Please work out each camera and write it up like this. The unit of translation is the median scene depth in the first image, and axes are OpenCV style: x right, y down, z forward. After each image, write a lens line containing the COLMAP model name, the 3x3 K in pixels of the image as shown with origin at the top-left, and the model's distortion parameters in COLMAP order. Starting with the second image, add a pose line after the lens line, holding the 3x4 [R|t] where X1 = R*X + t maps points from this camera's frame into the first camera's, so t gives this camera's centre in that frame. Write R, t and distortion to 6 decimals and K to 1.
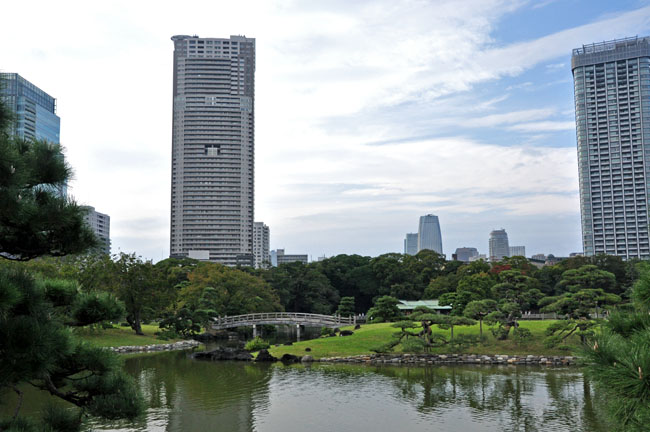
lens RADIAL K [[759.6, 0, 321.6], [0, 759.6, 211.8], [0, 0, 1]] dist [0.026942, 0.000000]
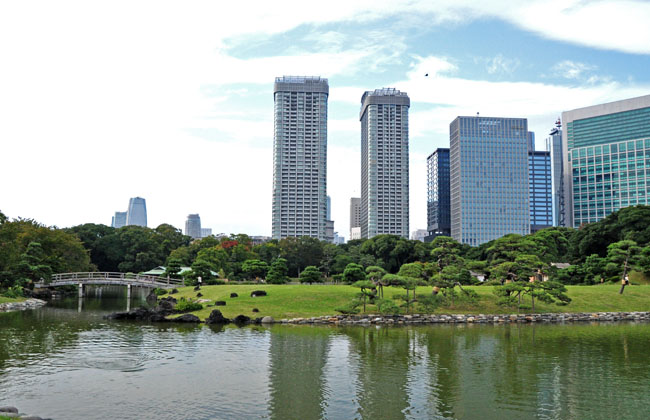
lens RADIAL K [[601.9, 0, 324.2], [0, 601.9, 212.3], [0, 0, 1]] dist [-0.084023, 0.000000]
pose [[0.880567, 0.074988, 0.467952, -0.359118], [-0.082754, 0.996562, -0.003976, 0.073002], [-0.466641, -0.035224, 0.883745, 0.399573]]
